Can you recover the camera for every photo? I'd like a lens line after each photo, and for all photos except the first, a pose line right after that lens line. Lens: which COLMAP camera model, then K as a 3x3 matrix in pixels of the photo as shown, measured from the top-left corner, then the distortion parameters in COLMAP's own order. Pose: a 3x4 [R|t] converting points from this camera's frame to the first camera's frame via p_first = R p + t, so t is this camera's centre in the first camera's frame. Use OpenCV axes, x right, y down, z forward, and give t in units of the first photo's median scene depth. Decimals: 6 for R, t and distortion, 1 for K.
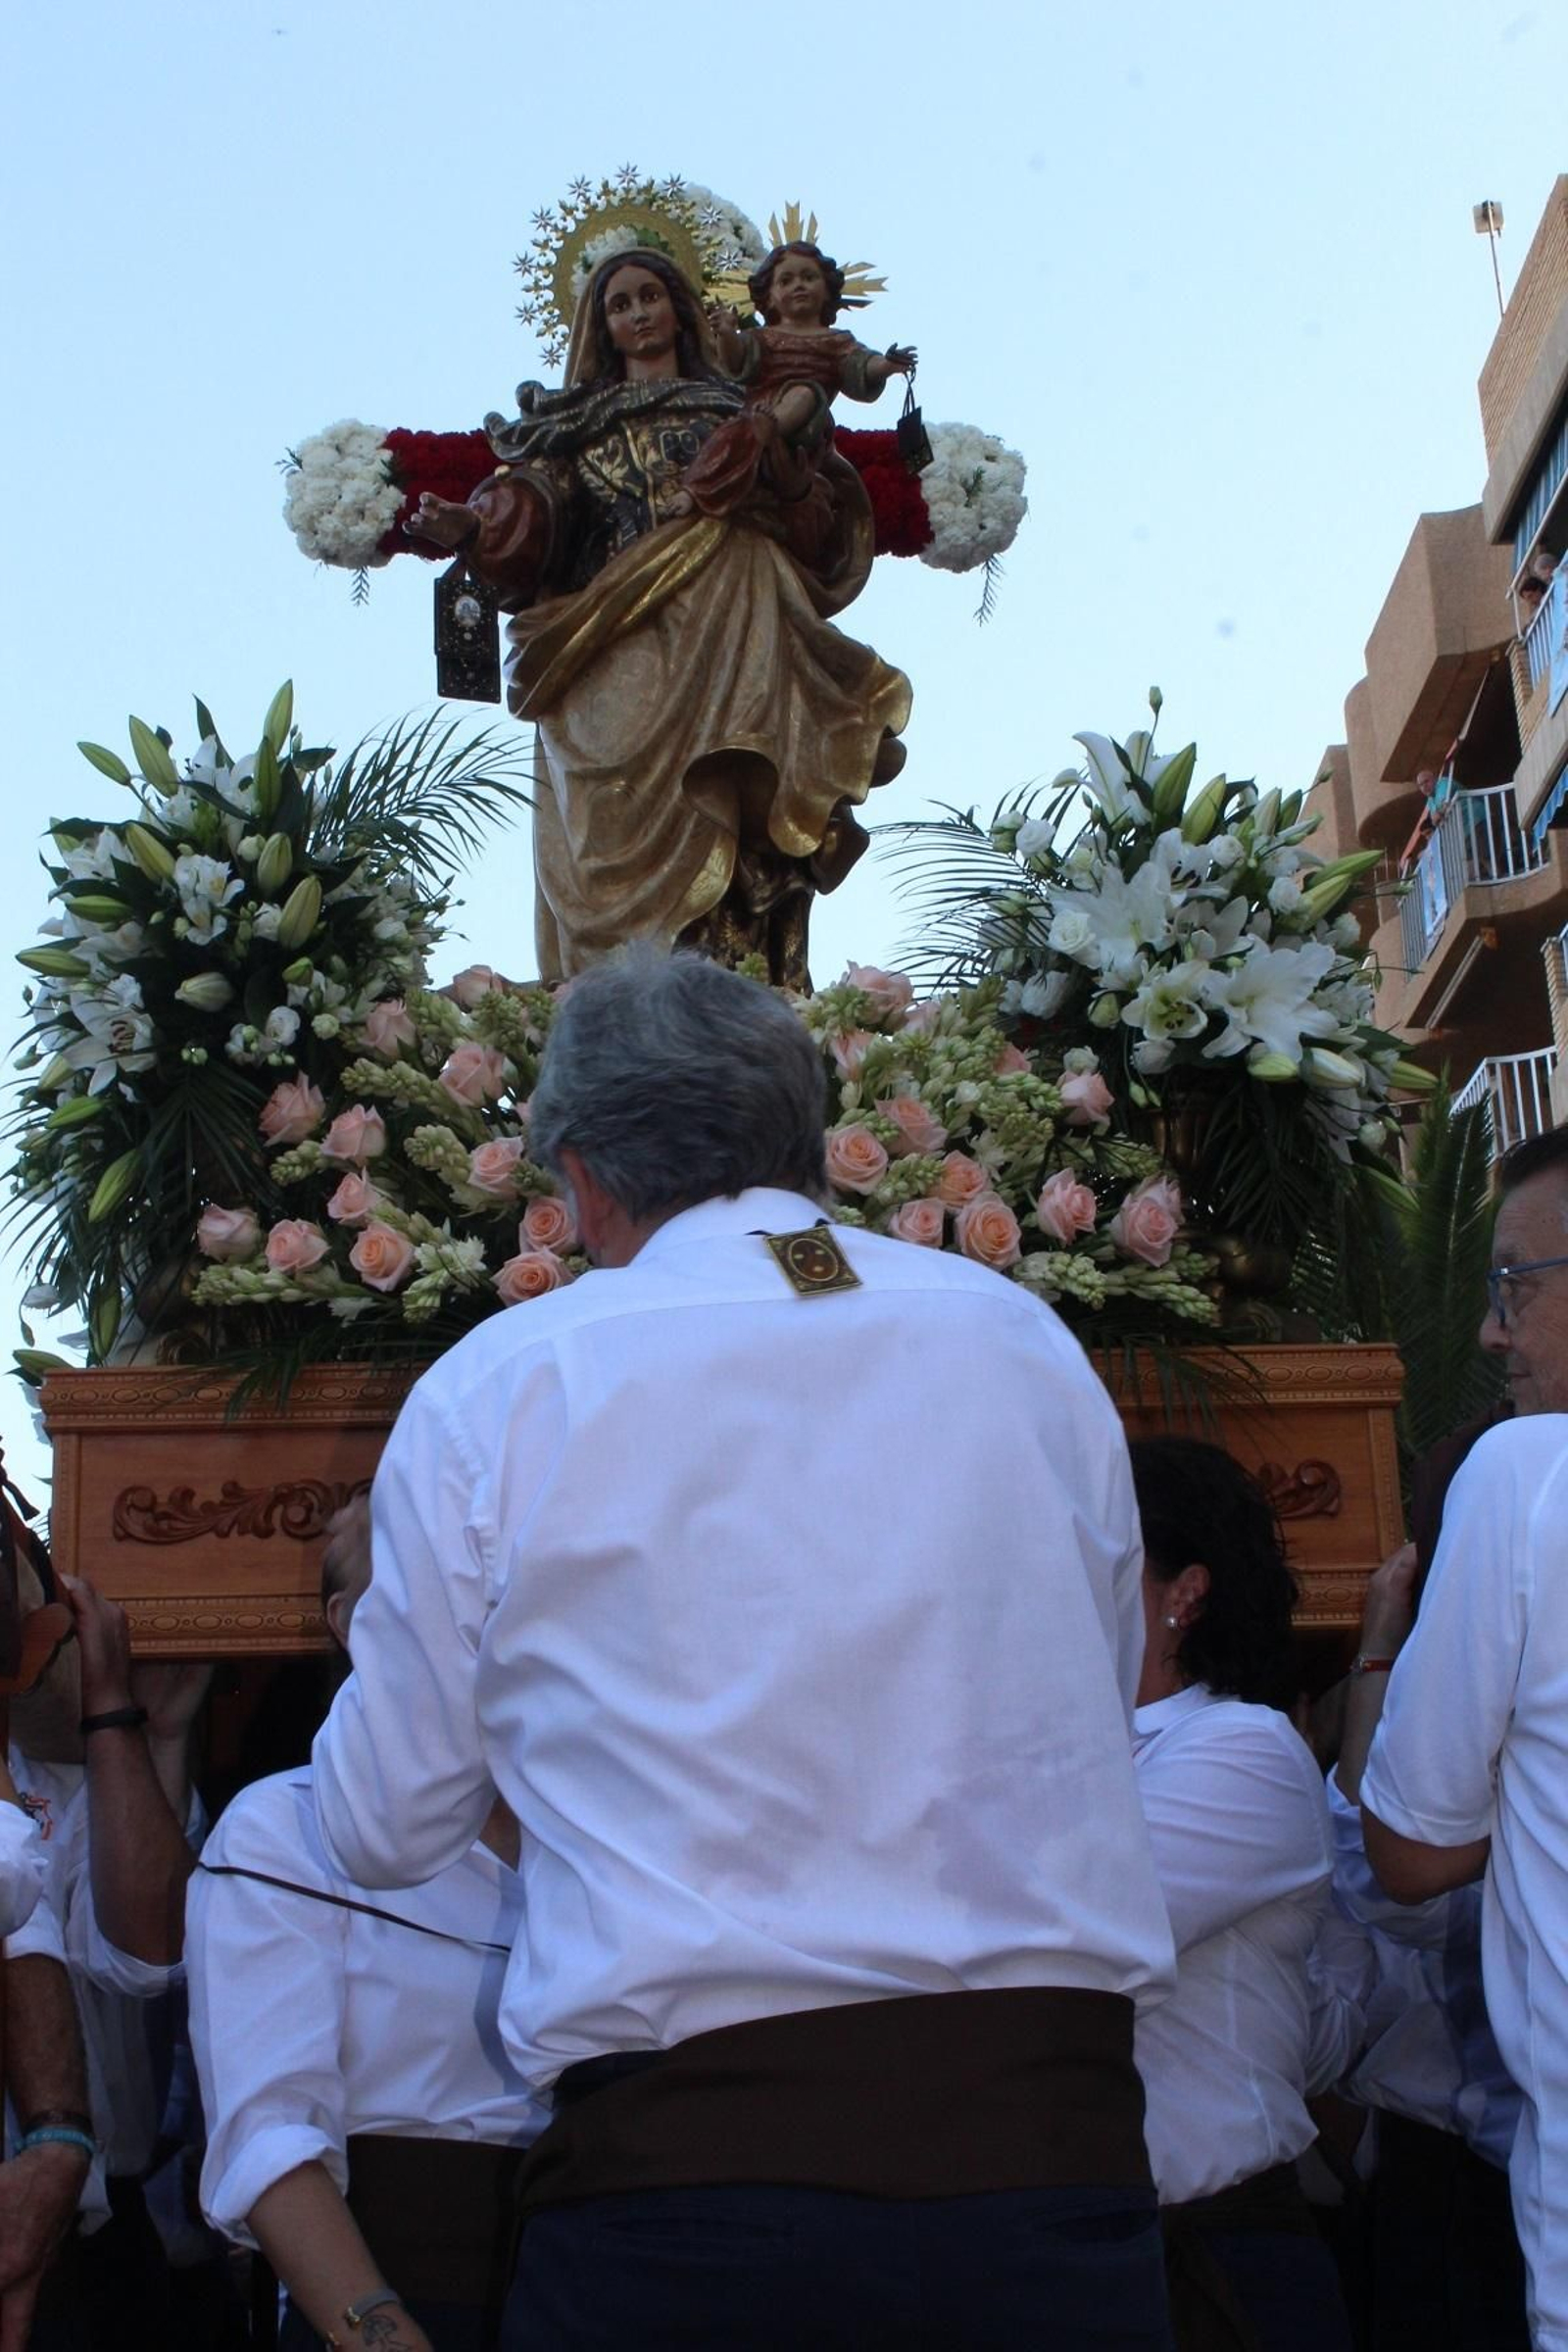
lens RADIAL K [[3417.3, 0, 737.8], [0, 3417.3, 1246.9], [0, 0, 1]] dist [-0.048335, -0.022658]
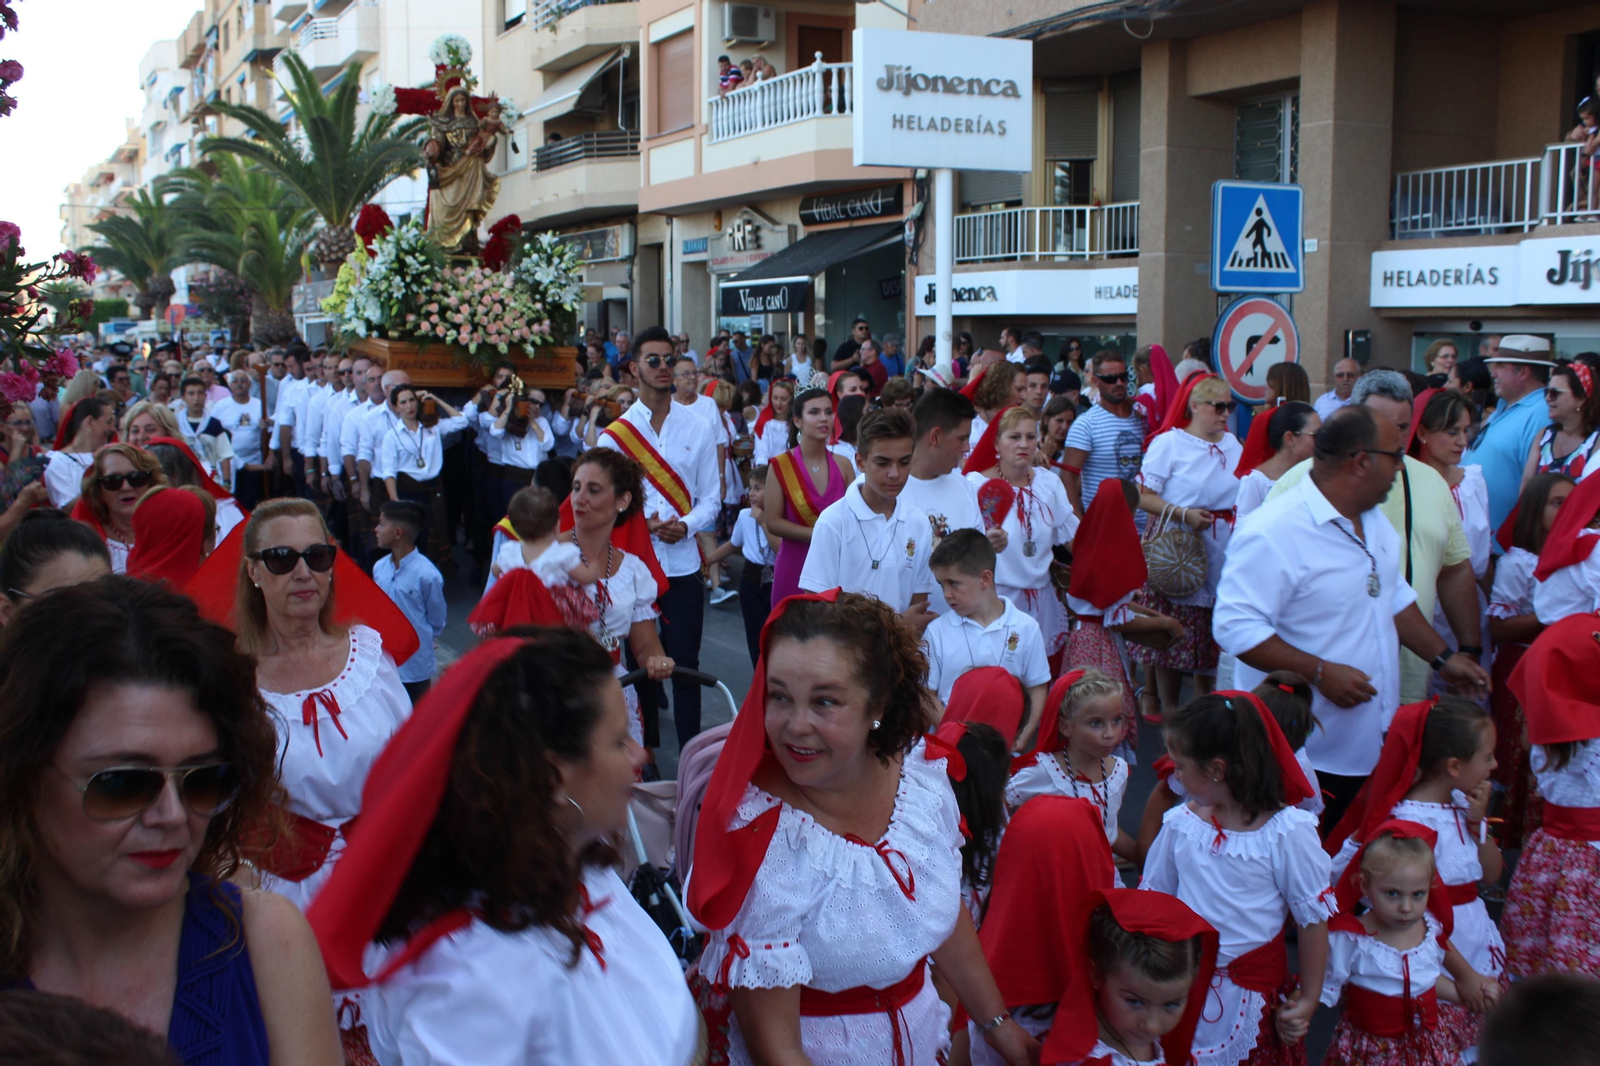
lens RADIAL K [[2058.4, 0, 800.0], [0, 2058.4, 533.0], [0, 0, 1]] dist [-0.012085, -0.000951]
pose [[0.904816, 0.031786, 0.424615, -1.030221], [-0.218099, 0.891063, 0.398045, -1.241558], [-0.365707, -0.452766, 0.813180, -2.419952]]
